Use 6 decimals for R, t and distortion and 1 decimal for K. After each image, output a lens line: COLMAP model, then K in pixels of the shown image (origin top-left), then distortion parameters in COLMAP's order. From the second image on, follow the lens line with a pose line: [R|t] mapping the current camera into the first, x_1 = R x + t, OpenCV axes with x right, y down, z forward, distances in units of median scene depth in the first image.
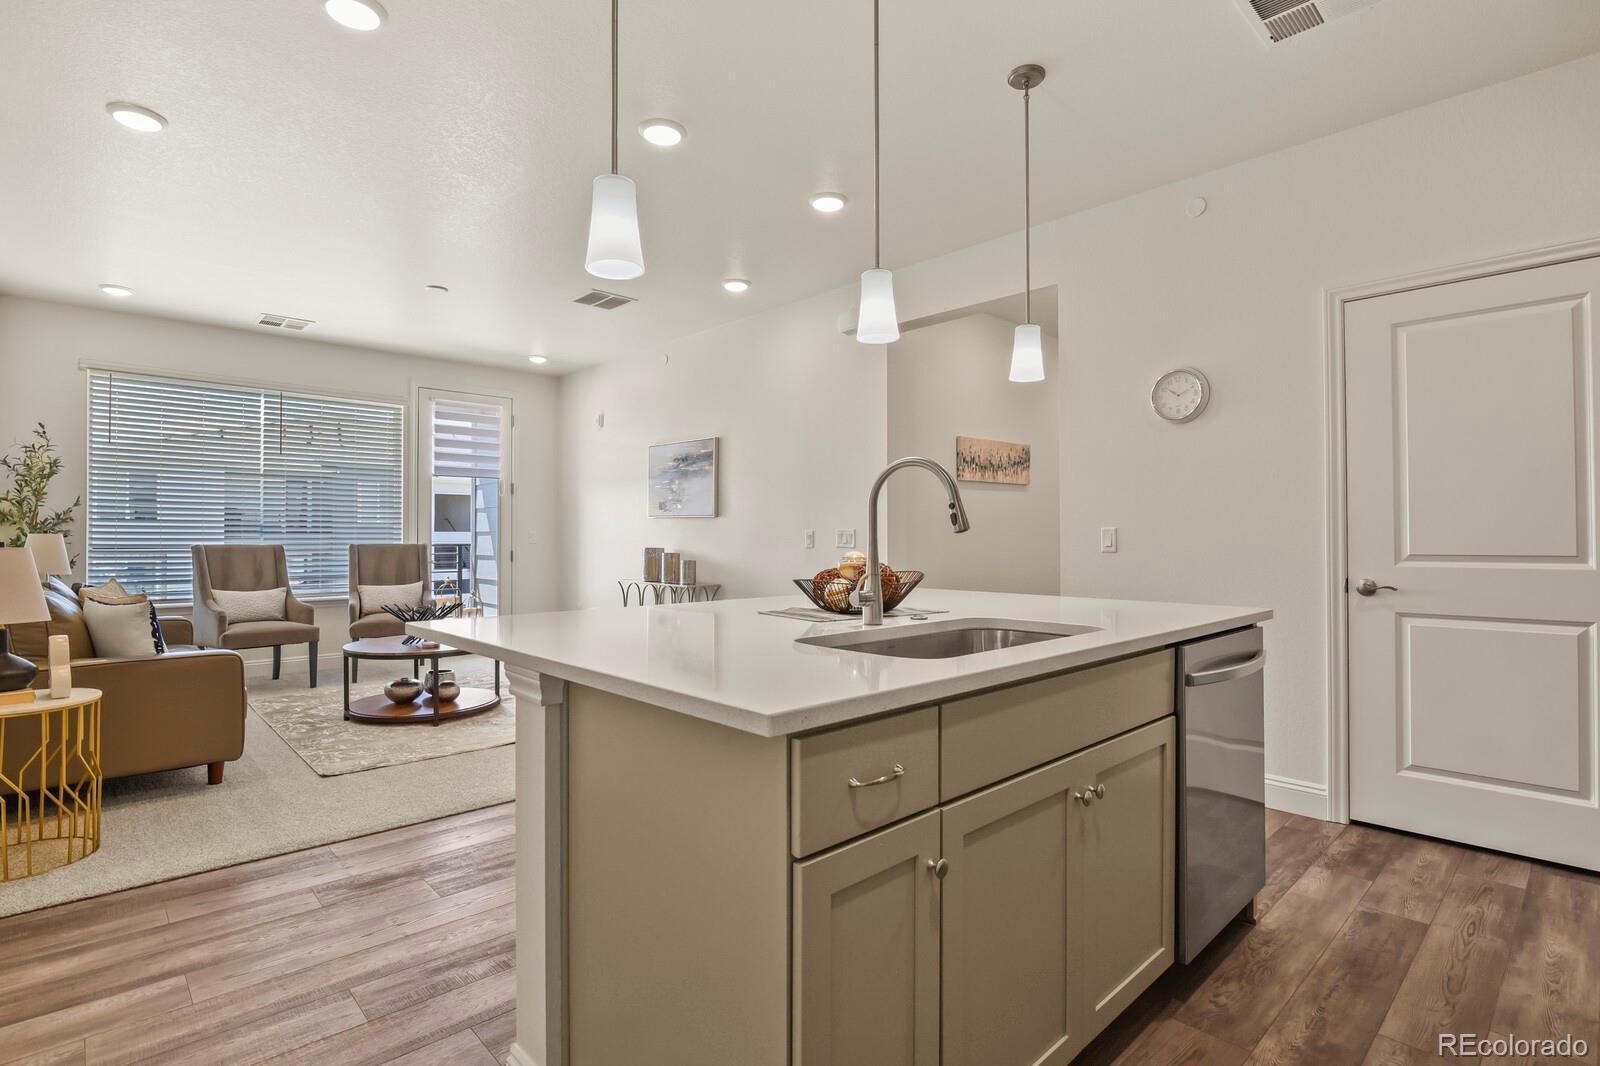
lens RADIAL K [[782.2, 0, 804.4], [0, 782.2, 528.2], [0, 0, 1]] dist [-0.011059, -0.000394]
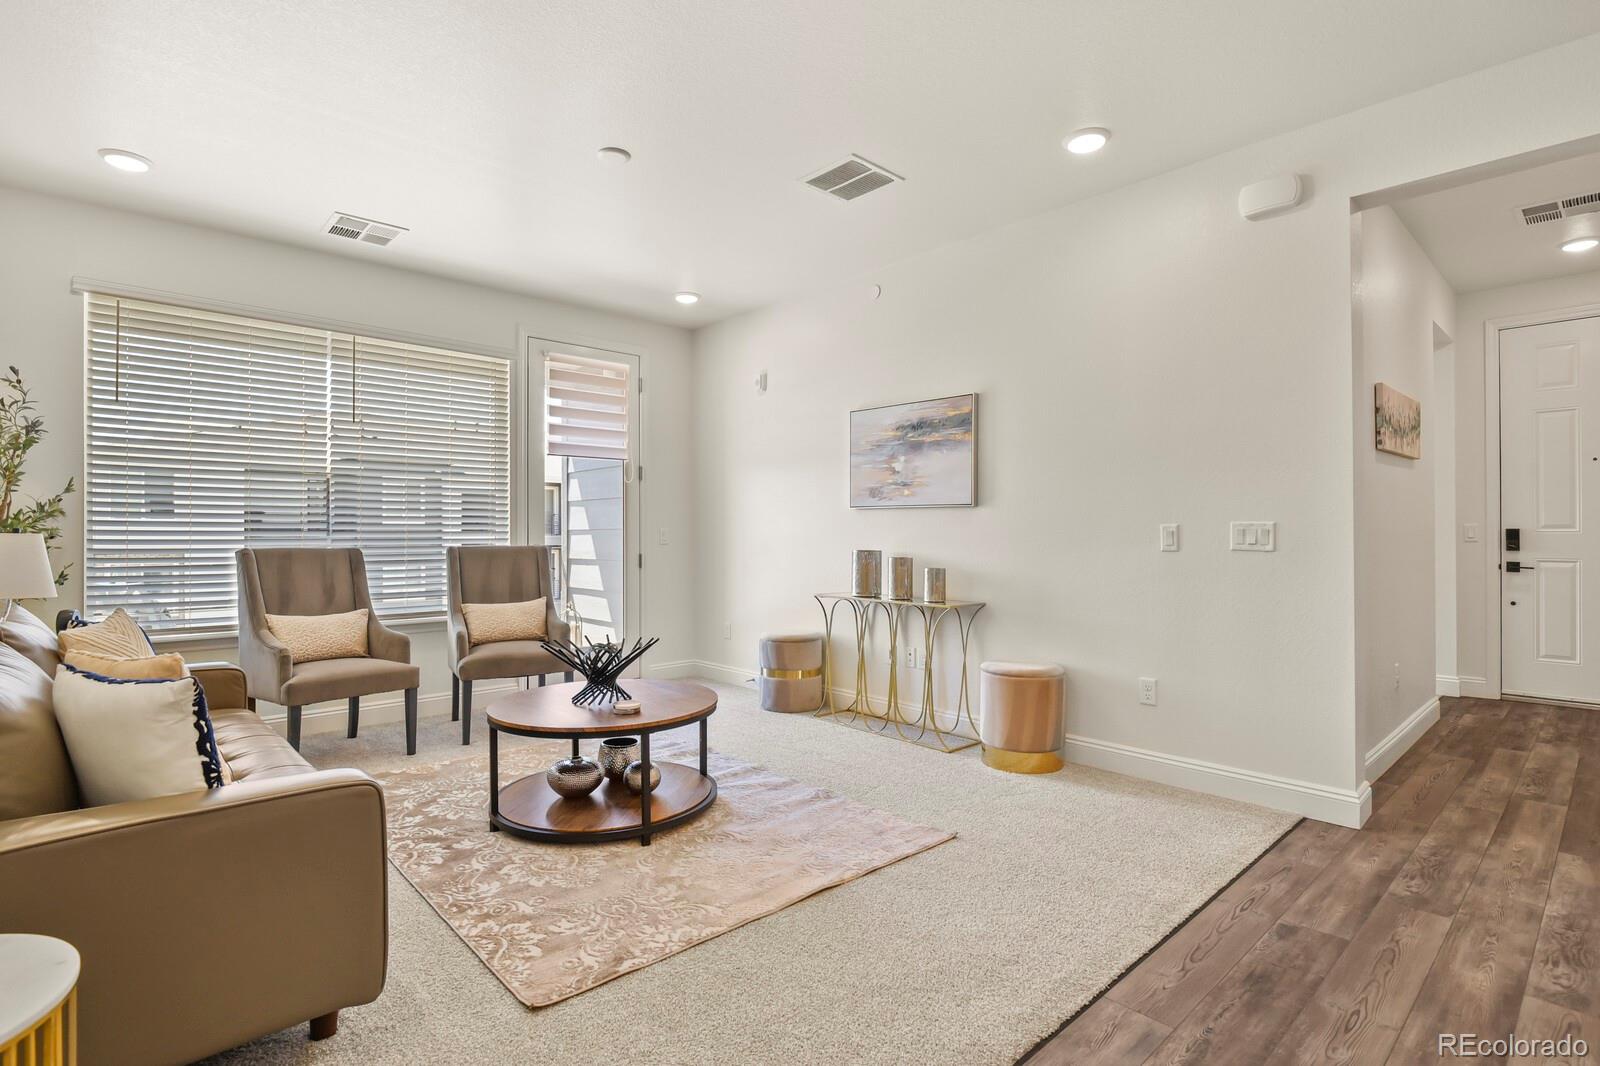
lens RADIAL K [[782.2, 0, 804.0], [0, 782.2, 528.4], [0, 0, 1]] dist [-0.011059, -0.000394]
pose [[0.999914, -0.004297, -0.012388, -0.270536], [0.004324, 0.999988, 0.002152, 0.003598], [0.012378, -0.002205, 0.999921, 0.309910]]
